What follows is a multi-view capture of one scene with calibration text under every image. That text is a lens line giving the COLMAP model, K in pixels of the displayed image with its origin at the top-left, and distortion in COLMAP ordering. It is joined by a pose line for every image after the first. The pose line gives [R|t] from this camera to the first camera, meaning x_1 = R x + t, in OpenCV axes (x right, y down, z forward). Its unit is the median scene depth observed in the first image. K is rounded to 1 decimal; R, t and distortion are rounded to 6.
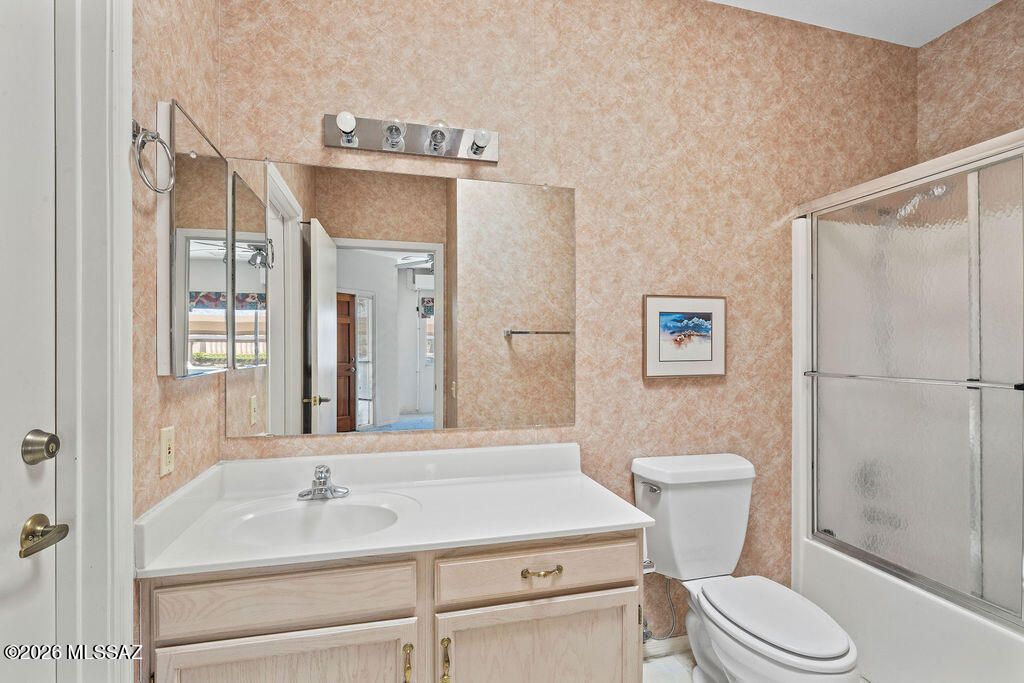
lens RADIAL K [[483.0, 0, 510.9], [0, 483.0, 345.2], [0, 0, 1]] dist [-0.007998, 0.001993]
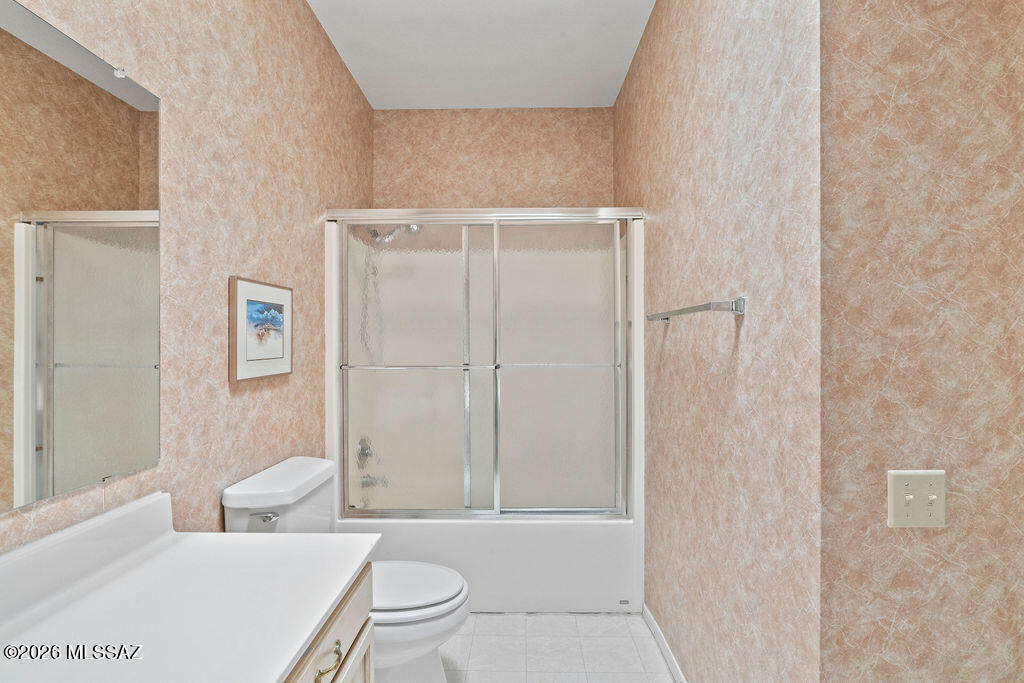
lens RADIAL K [[483.0, 0, 511.1], [0, 483.0, 339.5], [0, 0, 1]] dist [-0.007998, 0.001993]
pose [[0.269283, 0.004456, 0.963051, -0.347232], [-0.000493, 0.999990, -0.004489, 0.001527], [-0.963061, 0.000734, 0.269282, 0.358145]]
